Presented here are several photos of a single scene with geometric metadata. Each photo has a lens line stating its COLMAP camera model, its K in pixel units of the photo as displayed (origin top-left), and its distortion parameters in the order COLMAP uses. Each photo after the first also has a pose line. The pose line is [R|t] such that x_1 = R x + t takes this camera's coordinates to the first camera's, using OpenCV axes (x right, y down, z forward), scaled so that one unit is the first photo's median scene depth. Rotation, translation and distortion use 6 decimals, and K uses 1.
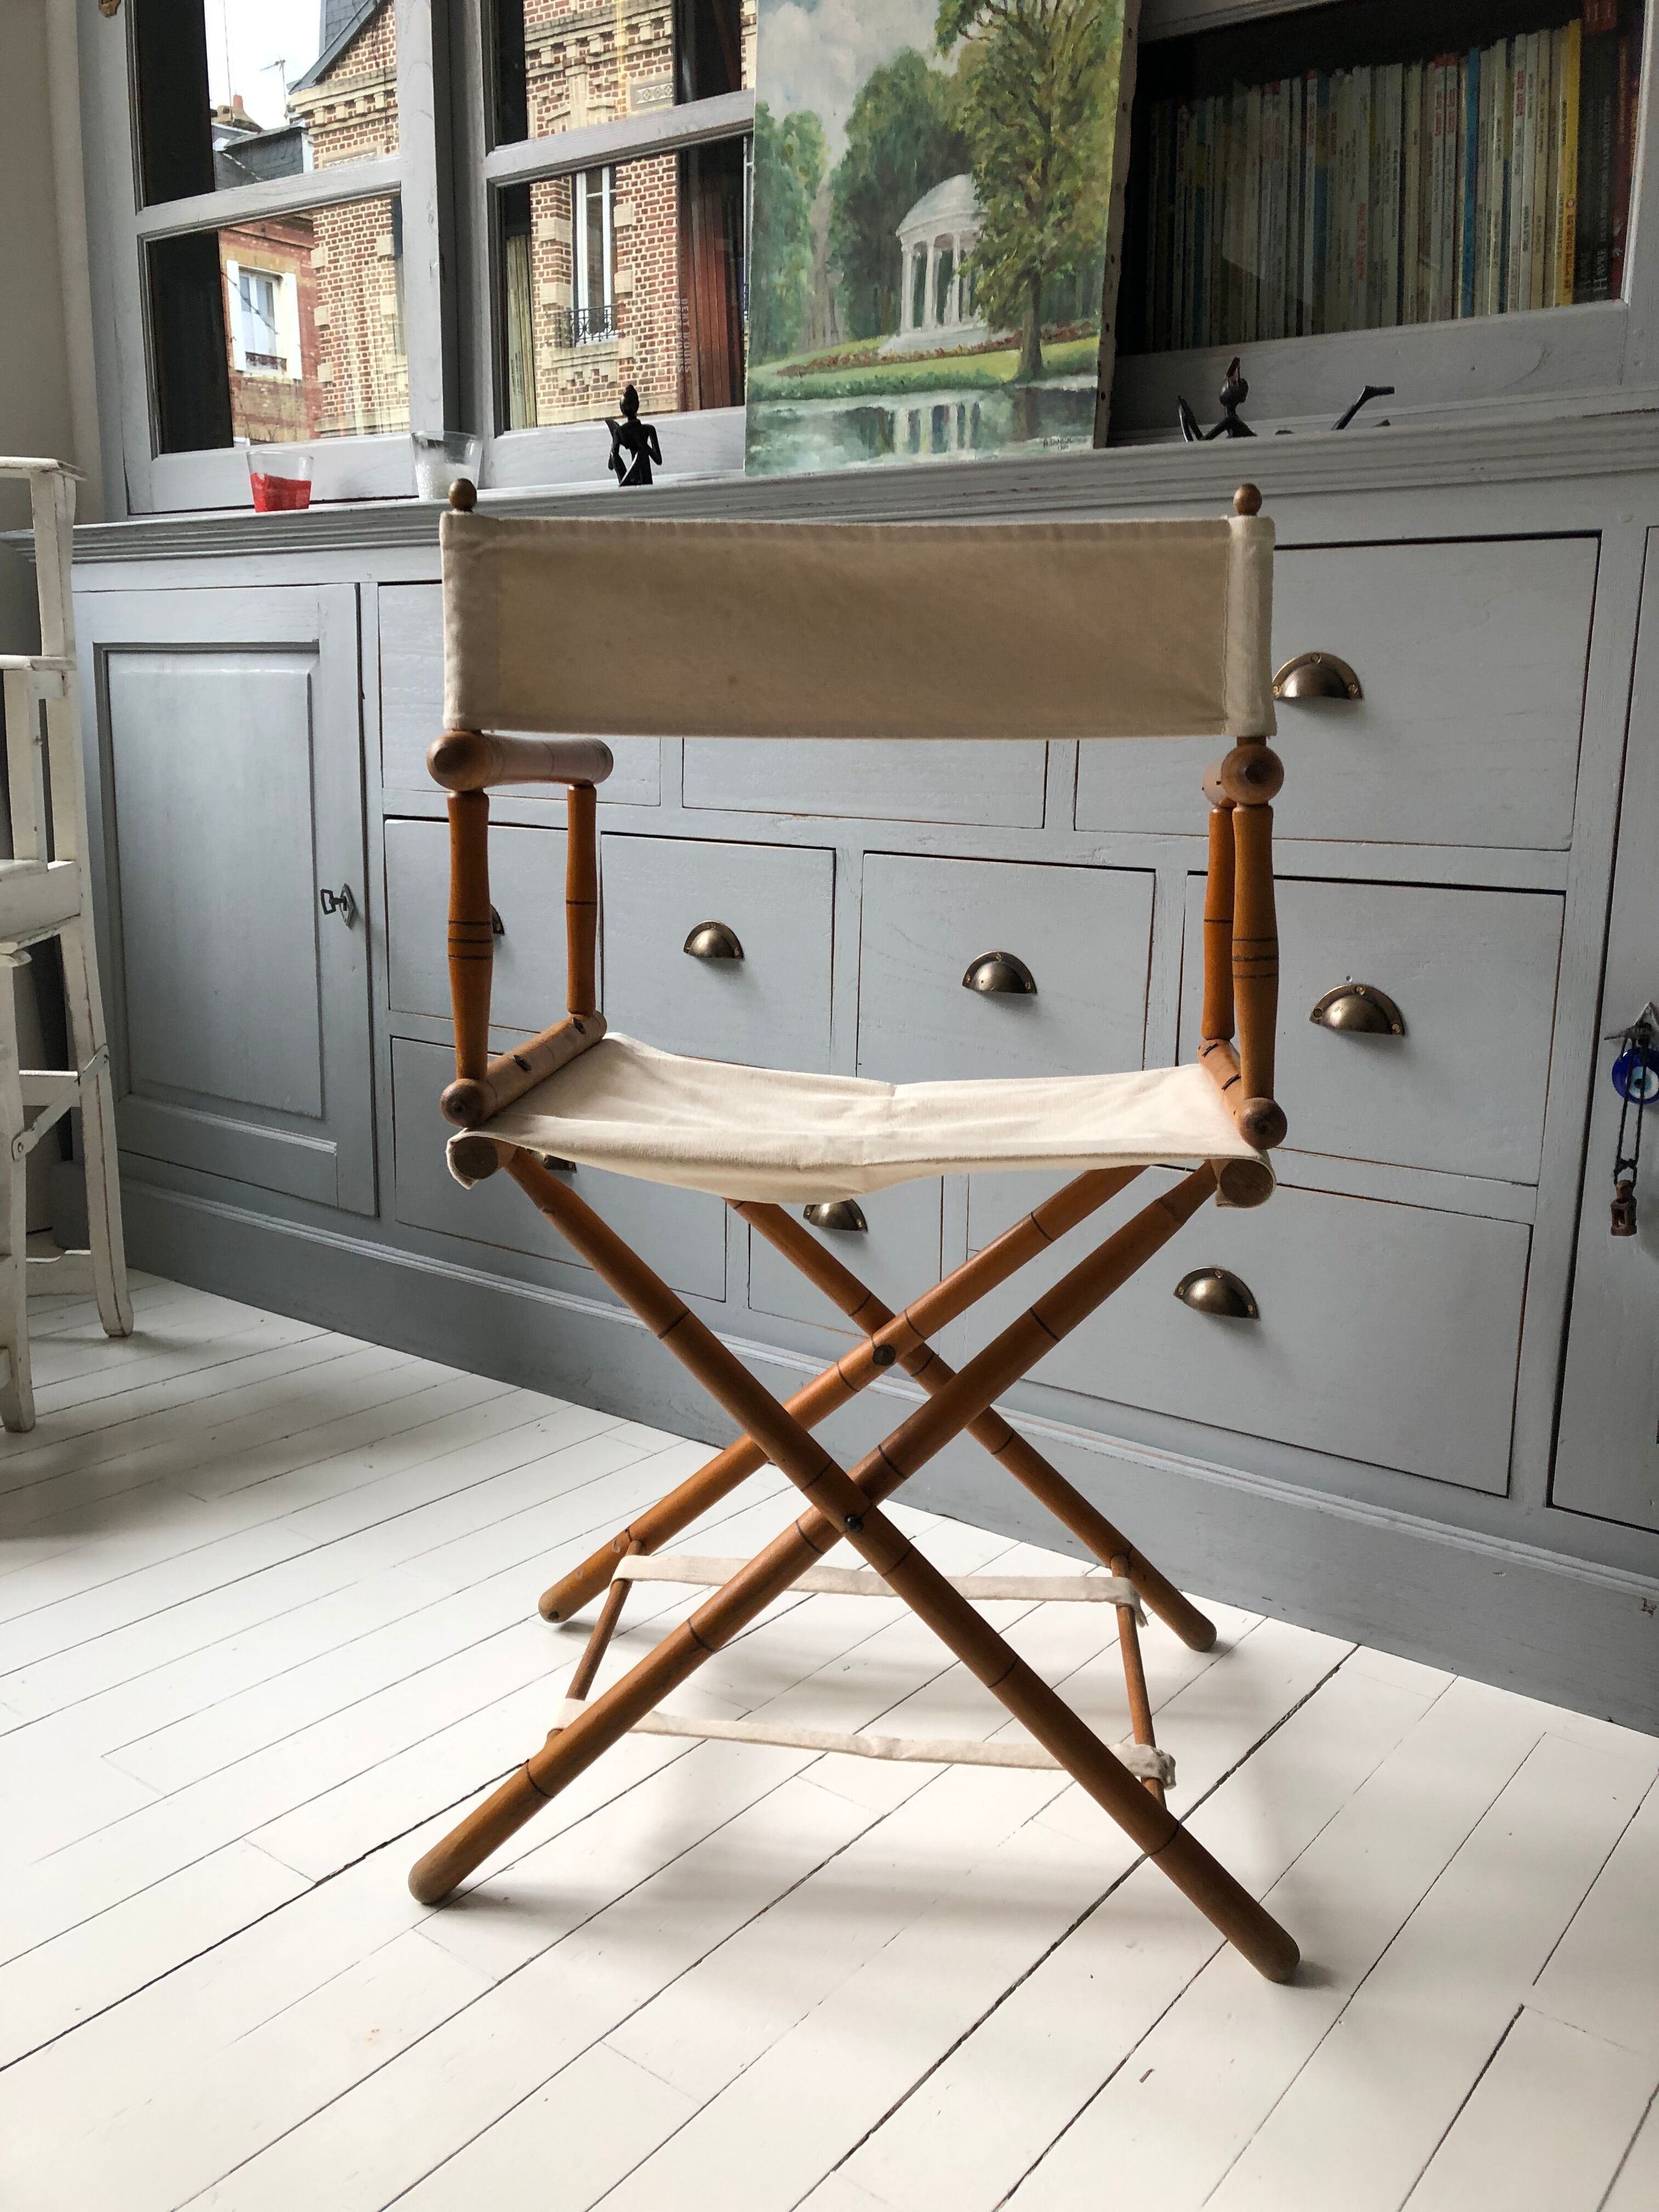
lens RADIAL K [[1808.5, 0, 878.6], [0, 1808.5, 1101.4], [0, 0, 1]] dist [0.014497, -0.008375]
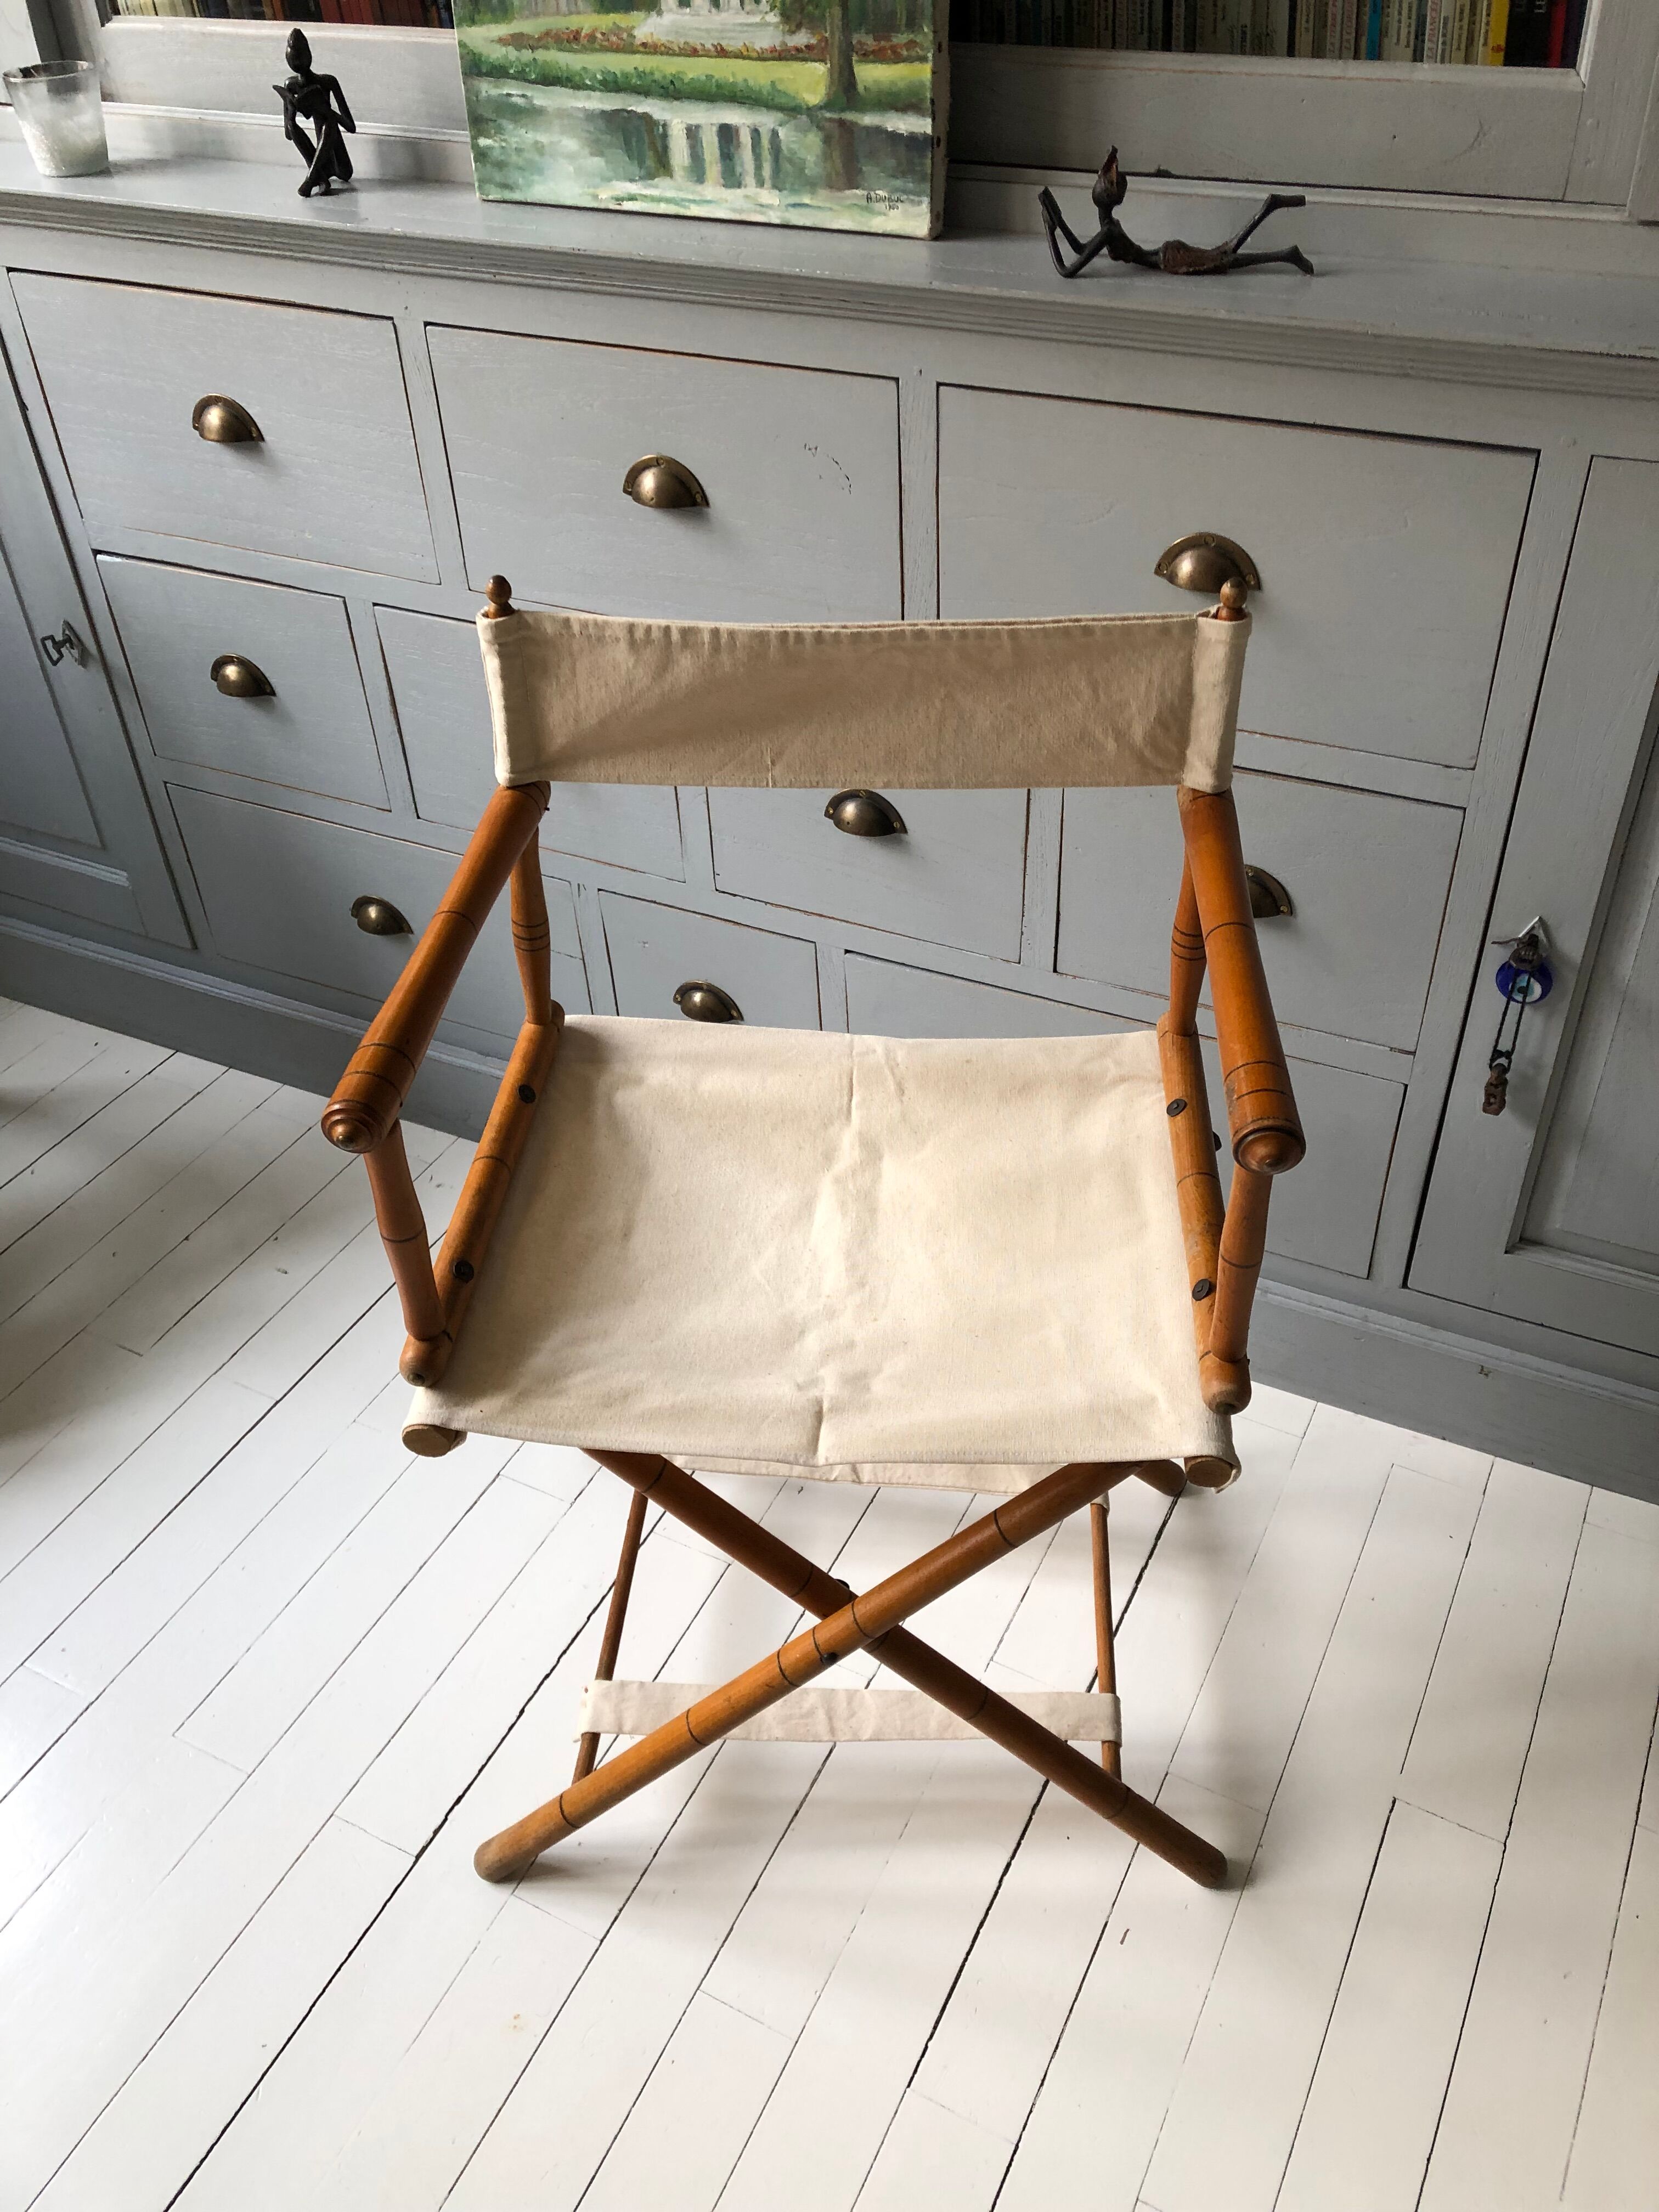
lens RADIAL K [[1808.5, 0, 859.7], [0, 1808.5, 1093.9], [0, 0, 1]] dist [0.014497, -0.008375]
pose [[0.984774, -0.145606, 0.094973, -0.046808], [0.084241, 0.877588, 0.471956, -0.389488], [-0.152067, -0.456769, 0.876492, 0.105575]]
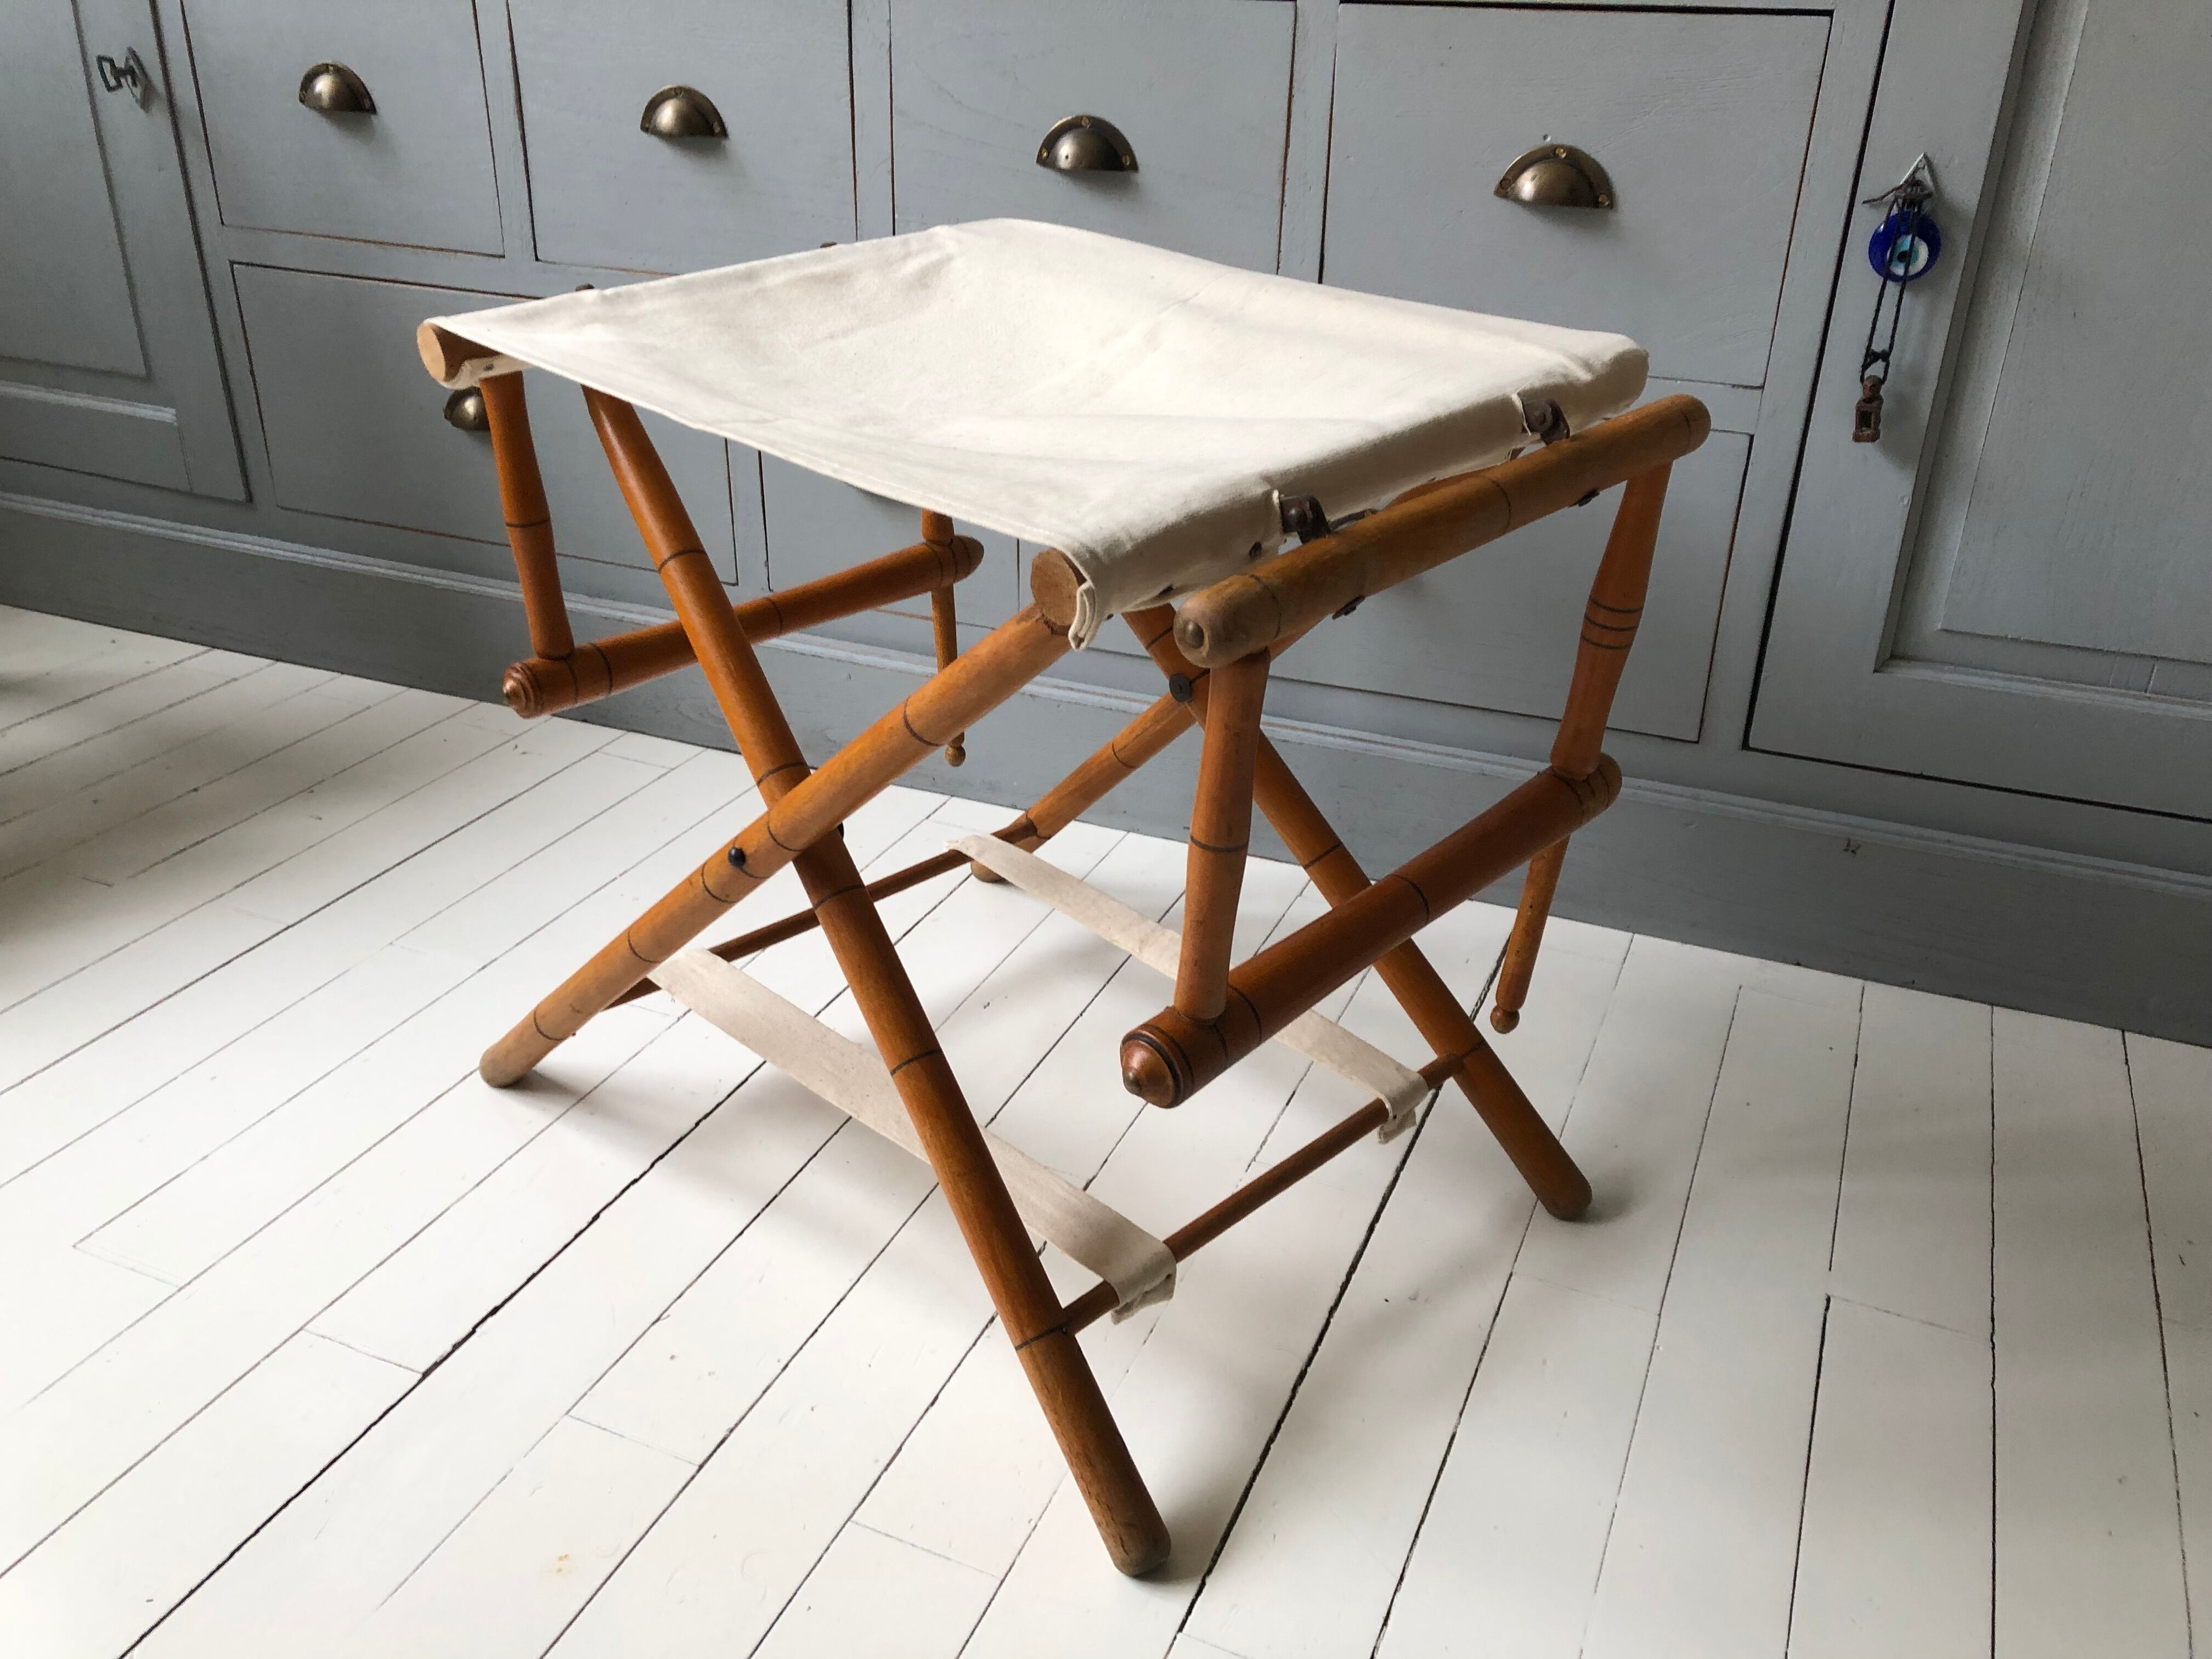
lens RADIAL K [[1808.5, 0, 1118.4], [0, 1808.5, 815.0], [0, 0, 1]] dist [0.014497, -0.008375]
pose [[0.974499, -0.099479, 0.201135, -0.107518], [0.042680, 0.962167, 0.269095, -0.002456], [-0.220295, -0.253649, 0.941877, 0.180959]]
